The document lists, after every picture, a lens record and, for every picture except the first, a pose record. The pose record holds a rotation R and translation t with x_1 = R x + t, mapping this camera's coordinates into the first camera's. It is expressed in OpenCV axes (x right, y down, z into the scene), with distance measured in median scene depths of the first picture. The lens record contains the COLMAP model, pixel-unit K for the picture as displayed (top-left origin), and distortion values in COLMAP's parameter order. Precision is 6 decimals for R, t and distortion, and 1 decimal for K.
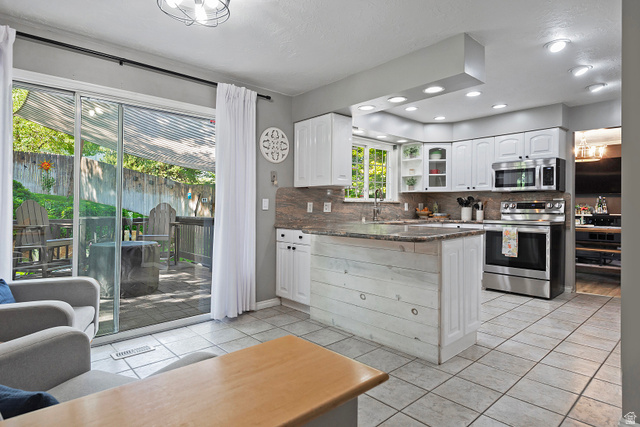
lens RADIAL K [[352.5, 0, 323.1], [0, 352.5, 210.1], [0, 0, 1]] dist [-0.000209, -0.000488]
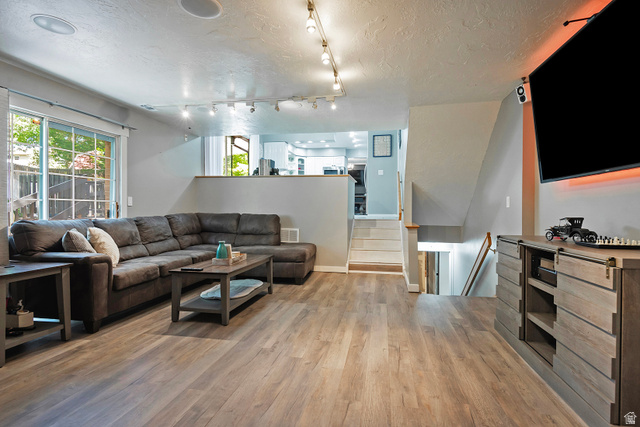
lens RADIAL K [[326.6, 0, 322.8], [0, 326.6, 217.1], [0, 0, 1]] dist [0.011481, -0.001529]
pose [[0.801150, -0.002084, 0.598459, -0.868688], [-0.008071, 0.999865, 0.014288, 0.181621], [-0.598409, -0.016277, 0.801026, -0.840085]]
